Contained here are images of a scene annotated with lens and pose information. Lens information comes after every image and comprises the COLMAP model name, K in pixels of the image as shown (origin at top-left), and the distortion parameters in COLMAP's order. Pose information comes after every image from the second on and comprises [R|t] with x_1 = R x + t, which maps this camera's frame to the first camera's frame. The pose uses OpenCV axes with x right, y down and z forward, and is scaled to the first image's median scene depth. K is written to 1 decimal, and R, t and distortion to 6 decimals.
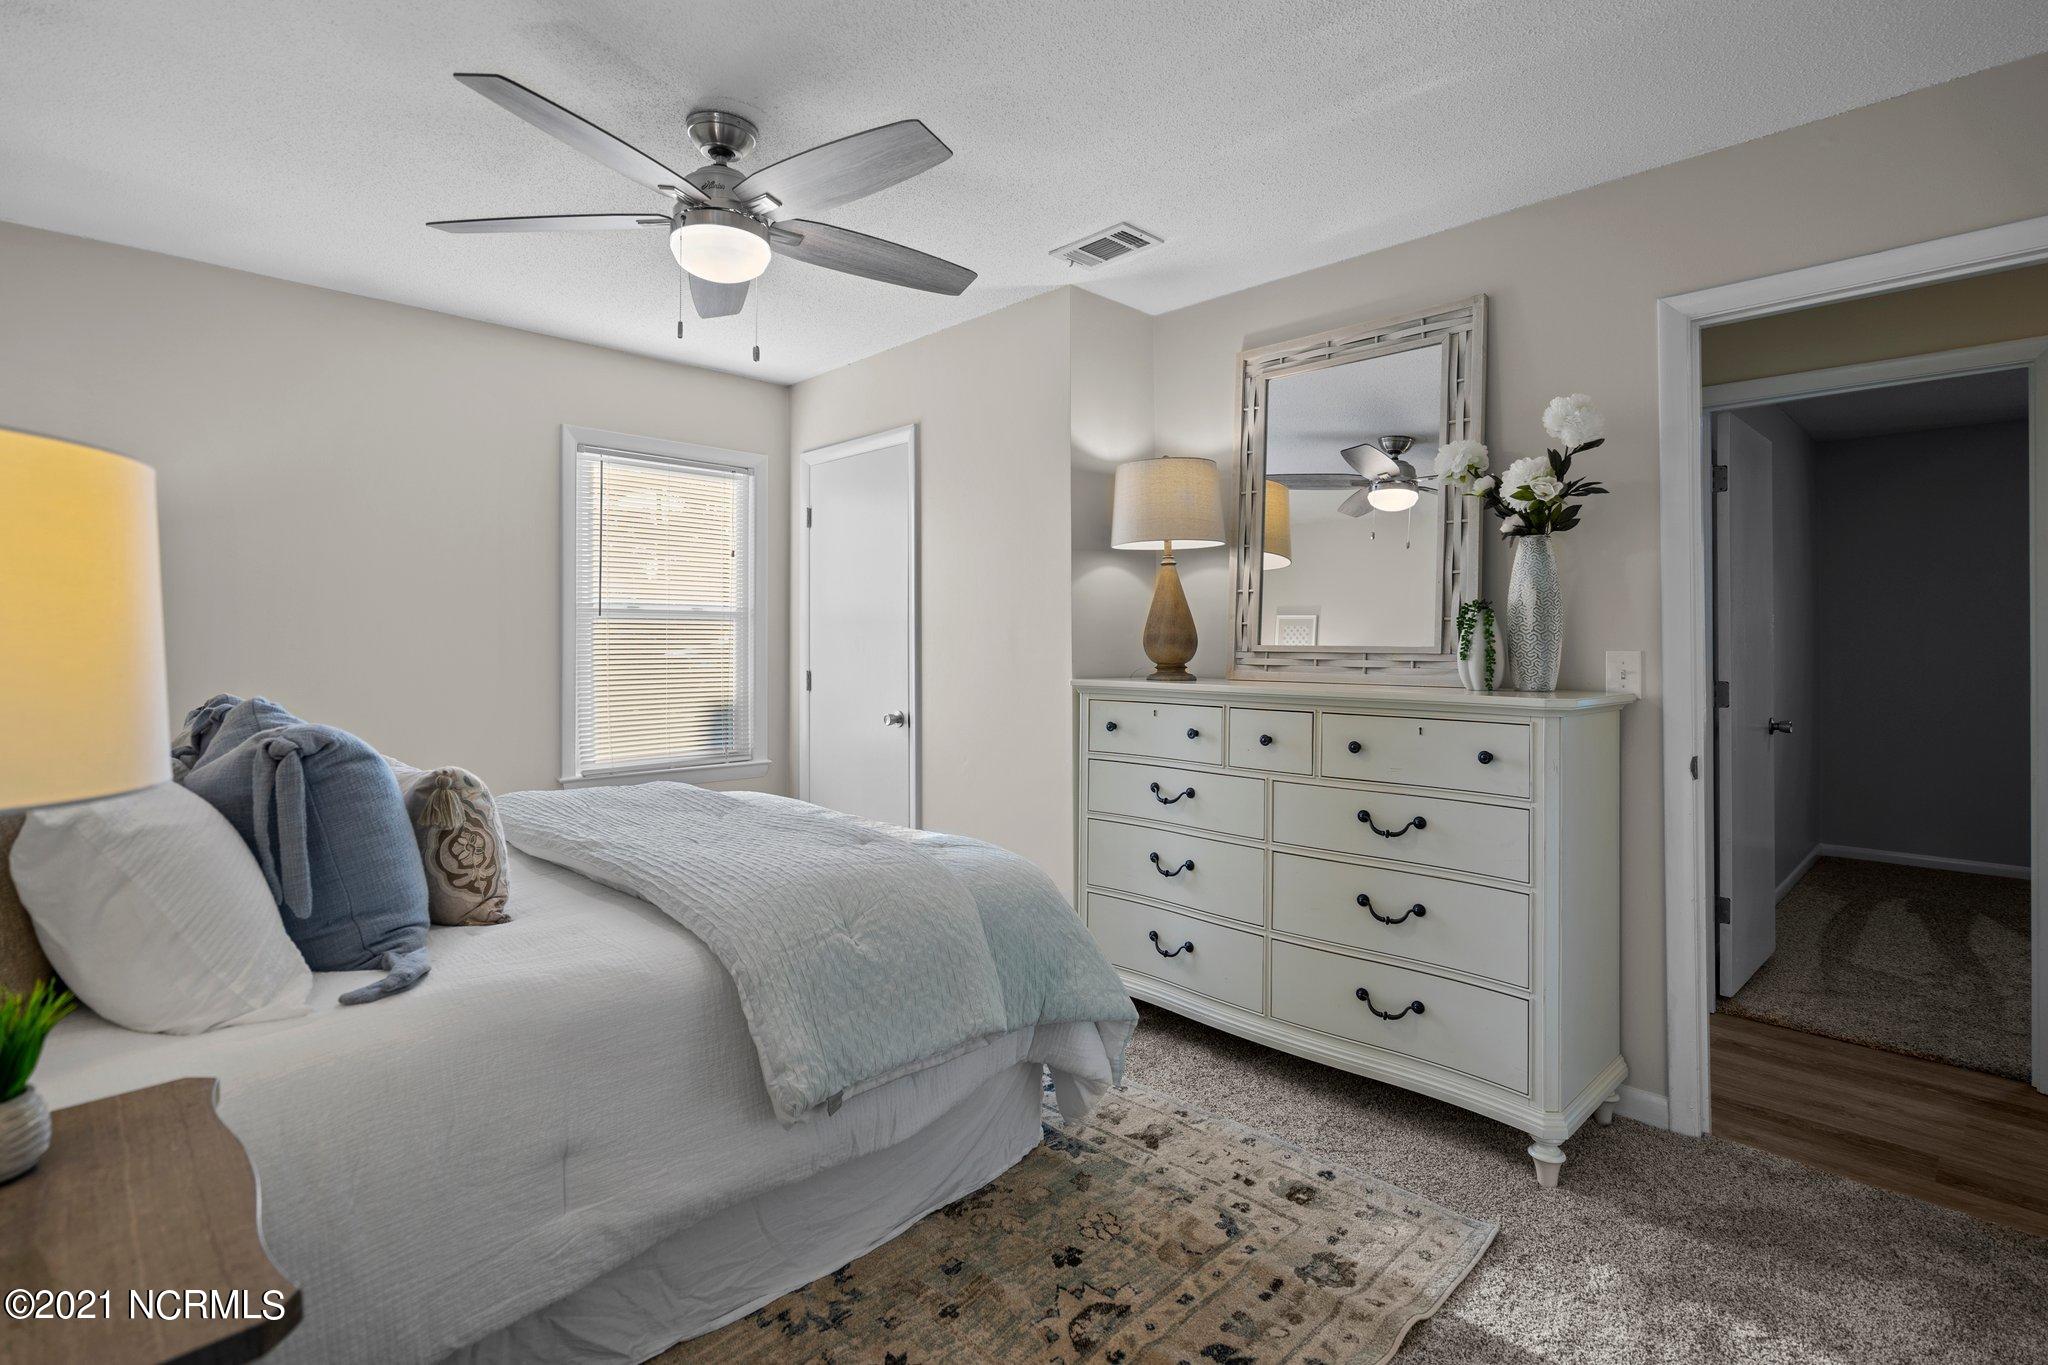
lens RADIAL K [[968.3, 0, 1018.5], [0, 968.3, 629.9], [0, 0, 1]] dist [-0.000288, 0.000047]
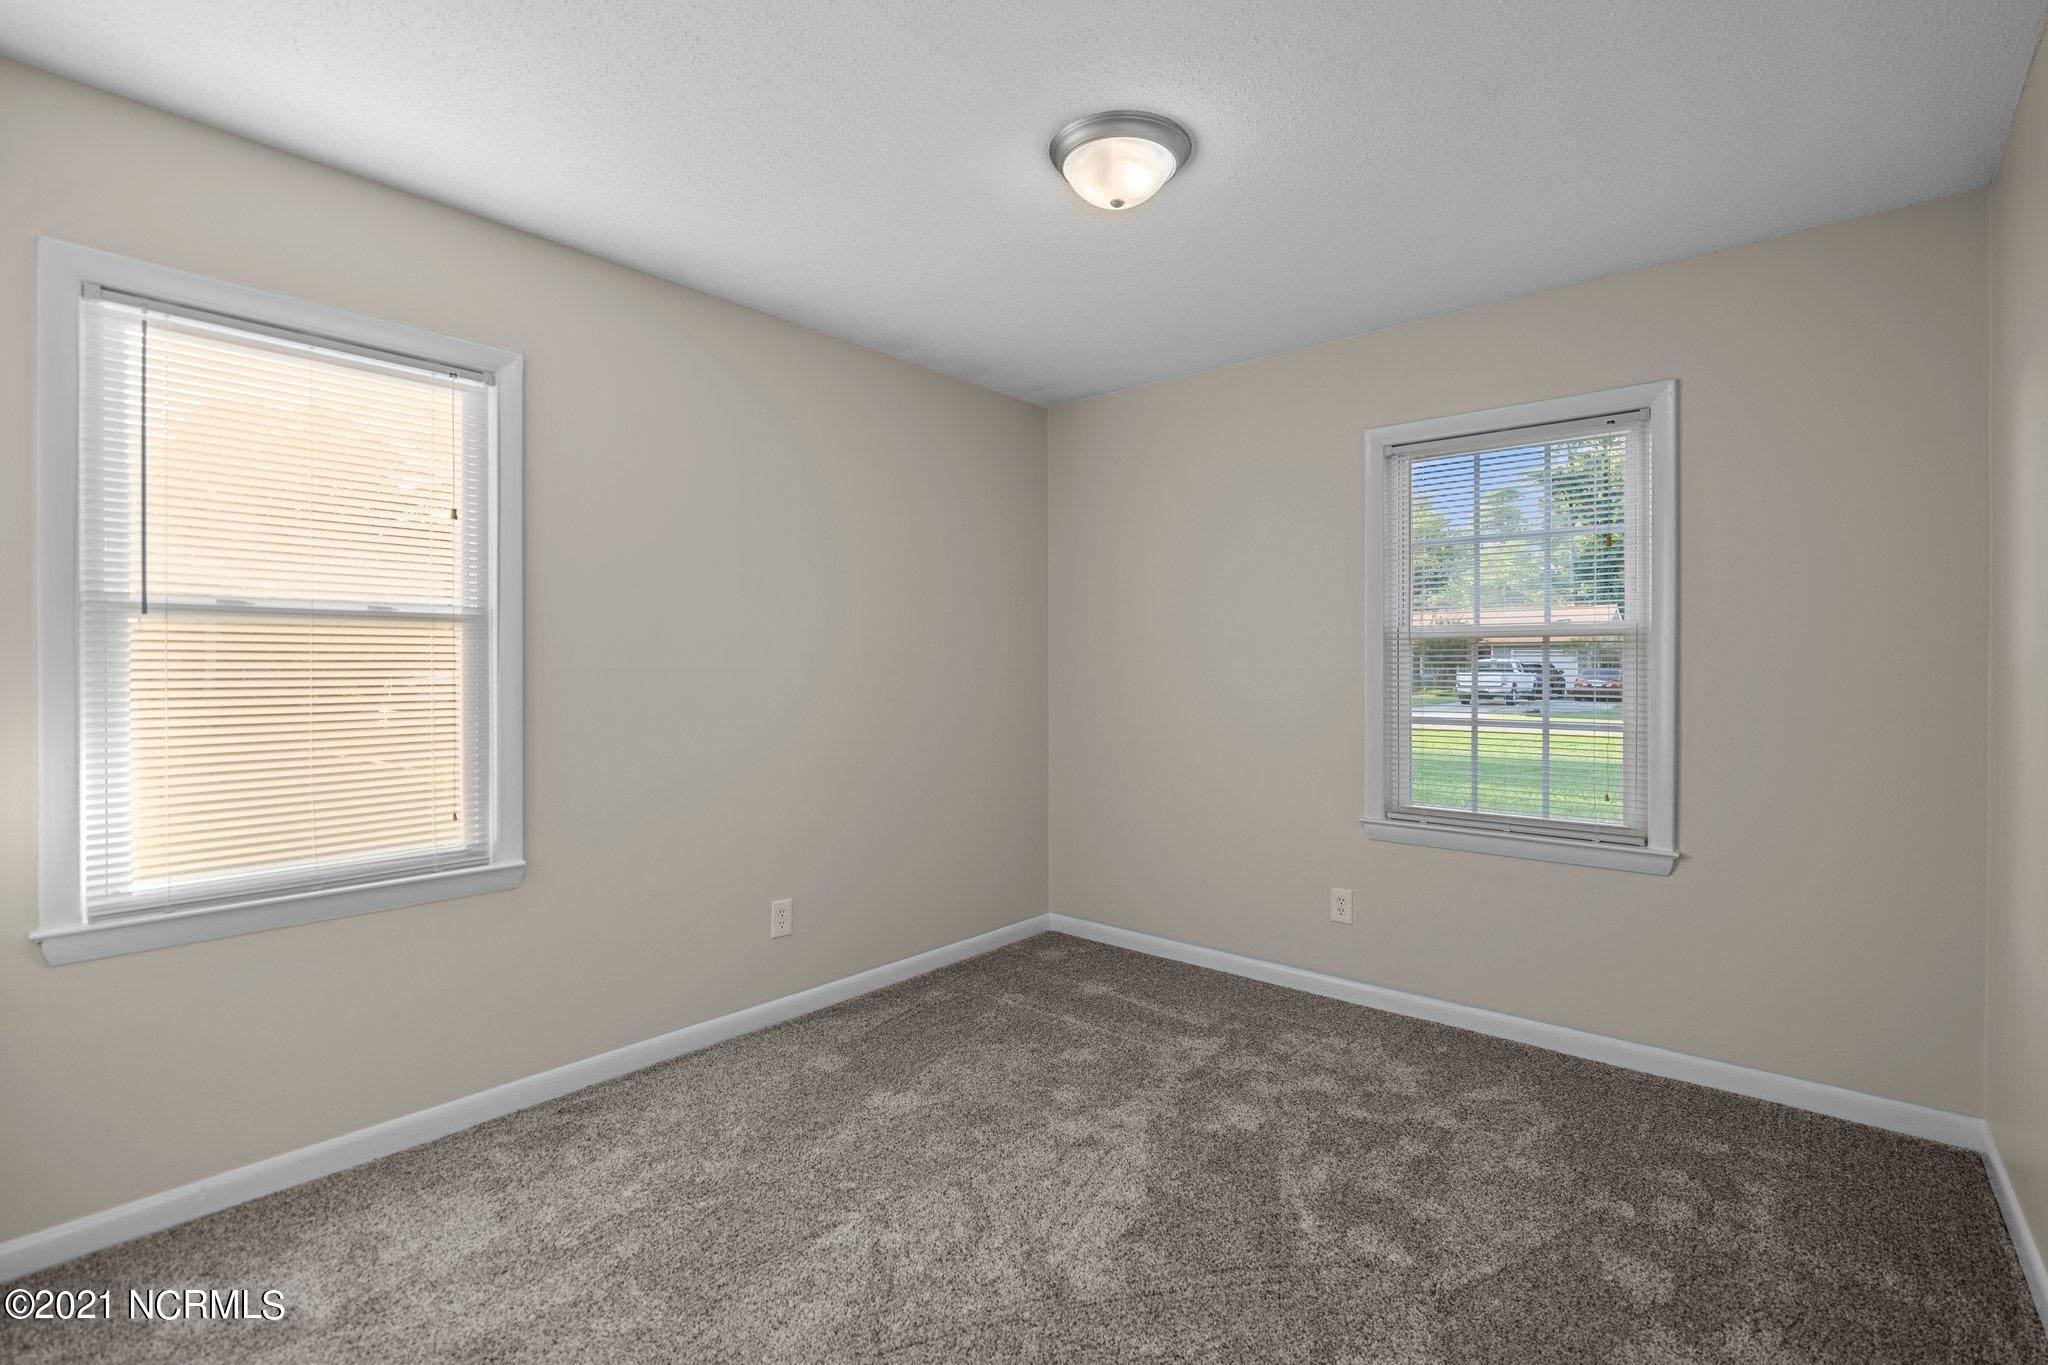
lens RADIAL K [[936.0, 0, 1022.9], [0, 936.0, 669.5], [0, 0, 1]] dist [-0.002347, -0.000465]
pose [[0.996398, -0.005859, 0.084593, 0.004884], [0.004313, 0.999821, 0.018441, 0.013107], [-0.084686, -0.018010, 0.996245, 0.780727]]
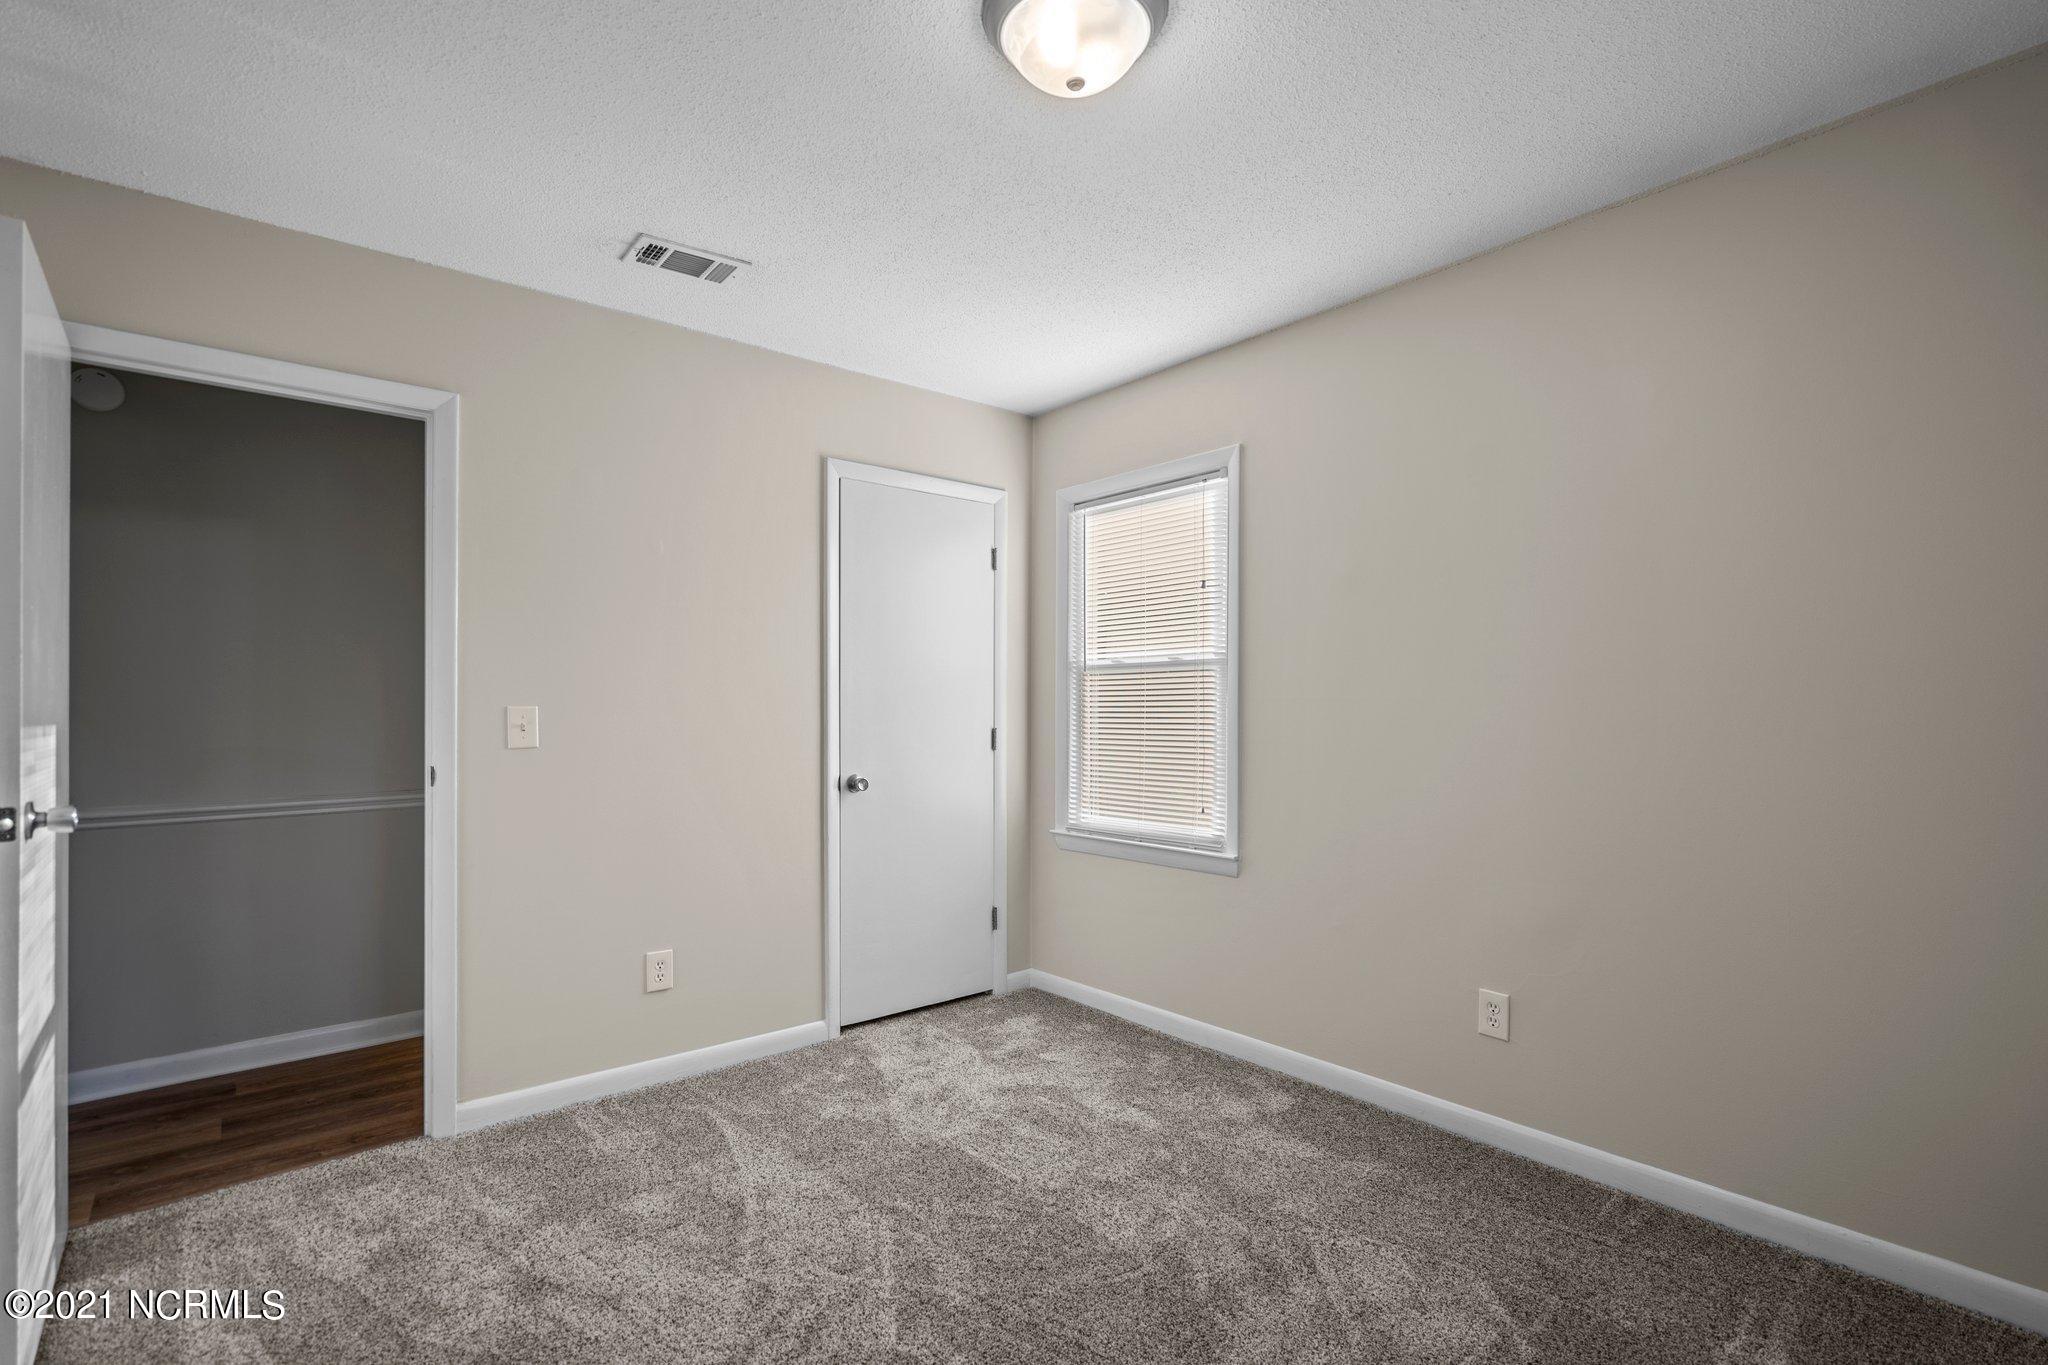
lens RADIAL K [[987.4, 0, 1026.7], [0, 987.4, 702.4], [0, 0, 1]] dist [0.000669, 0.000032]
pose [[-0.082074, -0.006094, -0.996608, 1.004344], [0.017217, 0.999823, -0.007531, 0.040429], [0.996477, -0.017777, -0.081955, 1.783898]]
